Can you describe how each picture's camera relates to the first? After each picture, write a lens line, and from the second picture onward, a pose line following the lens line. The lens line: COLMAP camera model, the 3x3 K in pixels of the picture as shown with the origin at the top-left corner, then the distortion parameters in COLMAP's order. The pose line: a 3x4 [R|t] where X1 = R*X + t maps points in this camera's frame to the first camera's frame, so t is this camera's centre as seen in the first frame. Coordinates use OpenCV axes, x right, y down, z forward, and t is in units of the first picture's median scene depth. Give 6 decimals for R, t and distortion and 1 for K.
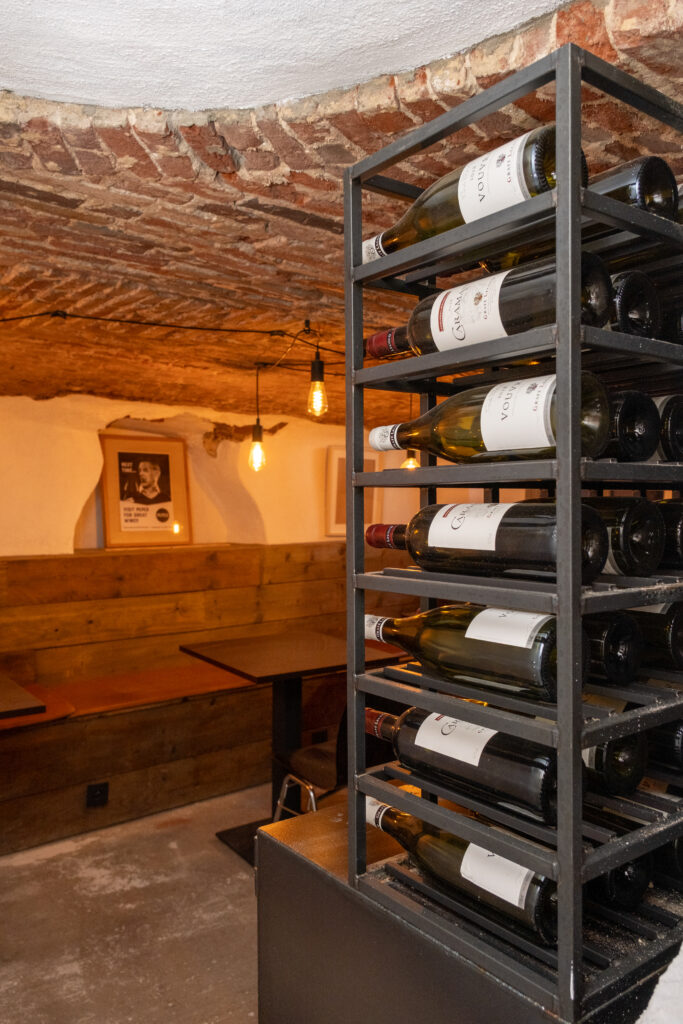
lens RADIAL K [[778.6, 0, 322.8], [0, 778.6, 527.7], [0, 0, 1]] dist [0.005051, 0.002621]
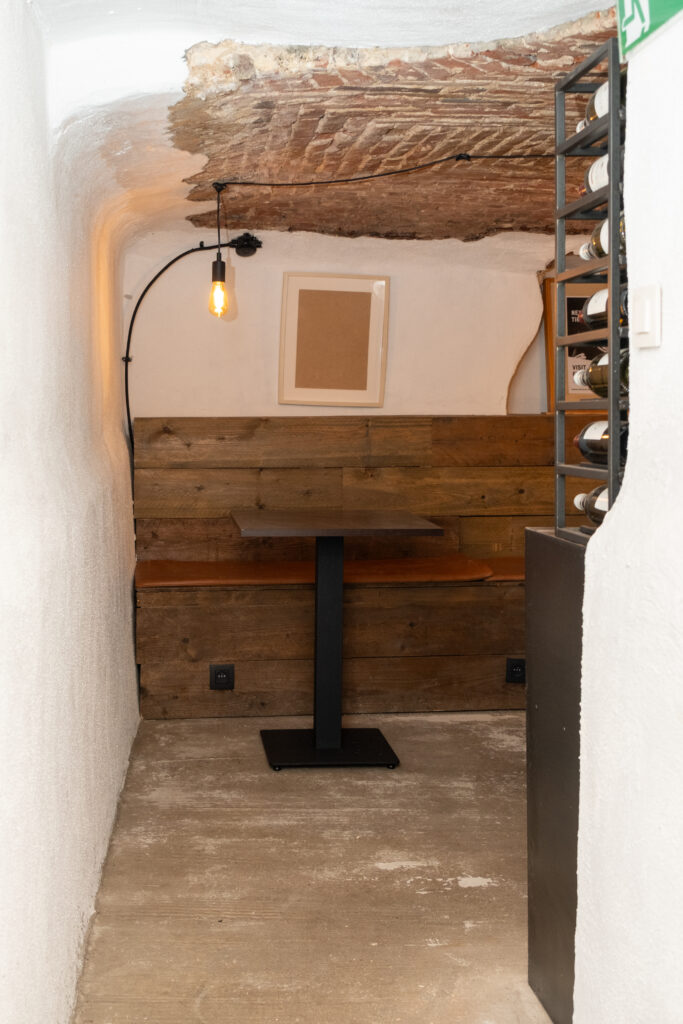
lens RADIAL K [[1515.1, 0, 337.3], [0, 1515.1, 510.0], [0, 0, 1]] dist [-0.001937, 0.000000]
pose [[0.871638, 0.019828, -0.489749, 0.480111], [-0.009483, 0.999677, 0.023596, 0.139636], [0.490059, -0.015923, 0.871544, -0.790945]]
